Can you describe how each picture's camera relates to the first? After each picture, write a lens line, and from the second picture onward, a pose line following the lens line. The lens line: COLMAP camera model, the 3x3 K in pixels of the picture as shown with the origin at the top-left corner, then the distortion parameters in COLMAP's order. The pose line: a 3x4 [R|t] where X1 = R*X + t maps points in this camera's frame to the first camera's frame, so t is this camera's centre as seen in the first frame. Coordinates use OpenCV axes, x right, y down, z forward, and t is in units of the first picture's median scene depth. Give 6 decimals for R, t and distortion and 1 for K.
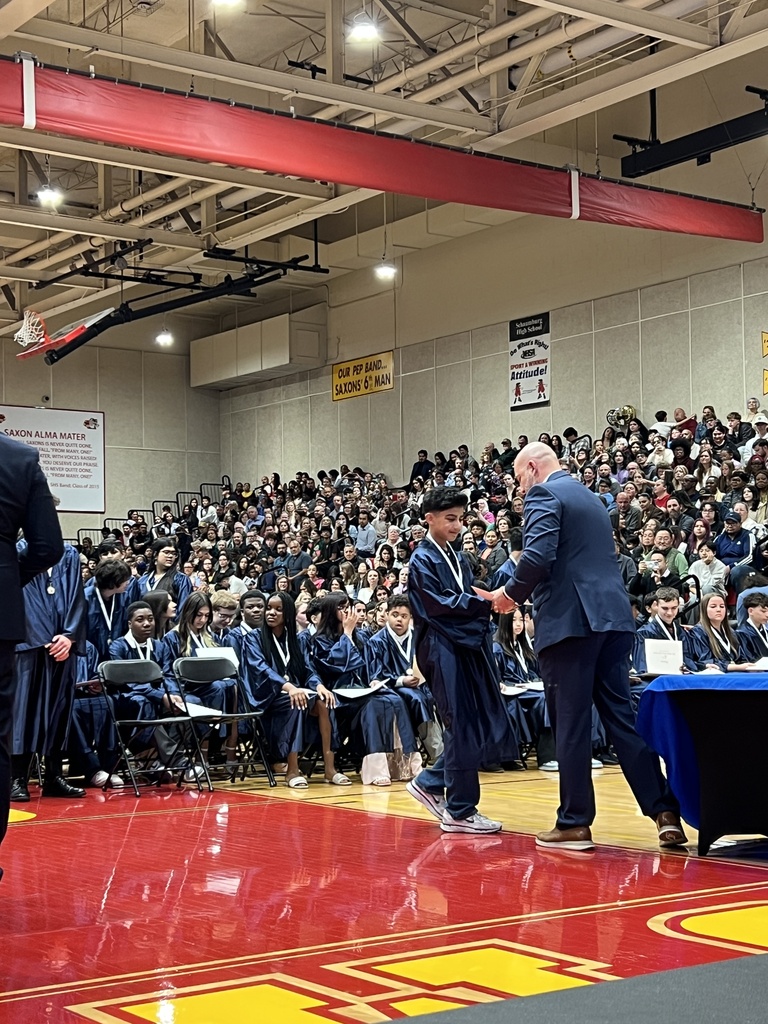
lens RADIAL K [[1663.6, 0, 384.0], [0, 1663.6, 512.0], [0, 0, 1]] dist [0.058198, 0.036239]
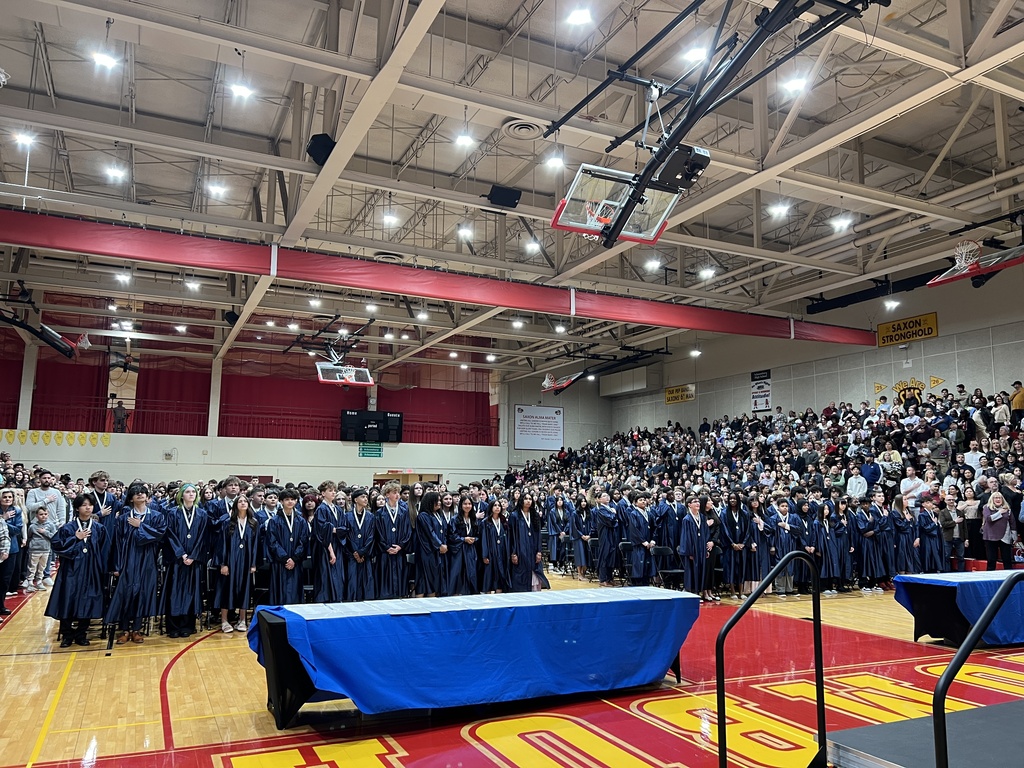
lens RADIAL K [[769.2, 0, 512.0], [0, 769.2, 384.0], [0, 0, 1]] dist [0.009840, 0.000365]
pose [[0.982176, -0.003430, -0.187930, -0.050604], [-0.009315, 0.997717, -0.066893, -0.028253], [0.187730, 0.067451, 0.979902, -0.090728]]
